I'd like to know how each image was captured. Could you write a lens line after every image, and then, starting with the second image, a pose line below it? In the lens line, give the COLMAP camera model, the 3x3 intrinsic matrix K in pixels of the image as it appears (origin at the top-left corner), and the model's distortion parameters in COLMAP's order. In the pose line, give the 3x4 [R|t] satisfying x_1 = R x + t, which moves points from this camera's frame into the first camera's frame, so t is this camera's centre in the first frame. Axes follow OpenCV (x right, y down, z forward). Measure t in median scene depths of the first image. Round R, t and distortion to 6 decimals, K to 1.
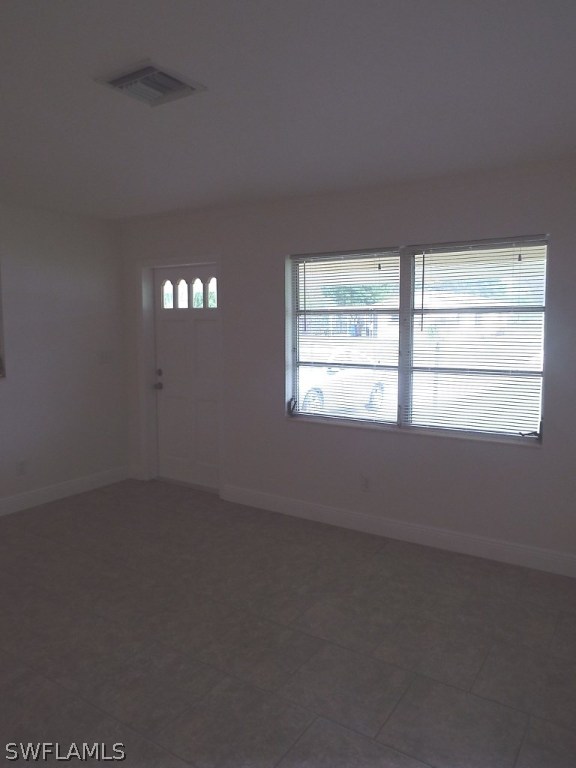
lens RADIAL K [[538.1, 0, 285.2], [0, 538.1, 377.4], [0, 0, 1]] dist [-0.007031, 0.003295]
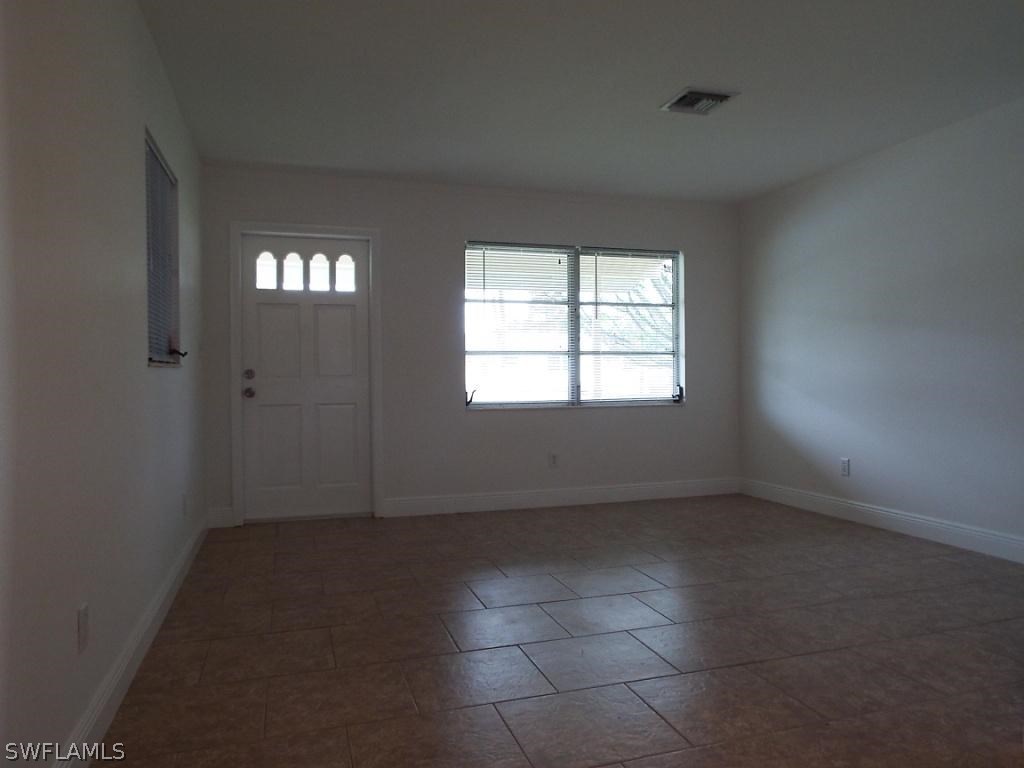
lens RADIAL K [[717.5, 0, 512.0], [0, 717.5, 384.0], [0, 0, 1]] dist [-0.007031, 0.003295]
pose [[0.634769, -0.043963, 0.771450, -0.952949], [0.070970, 0.997477, -0.001552, 0.038963], [-0.769436, 0.055735, 0.636288, 0.122739]]
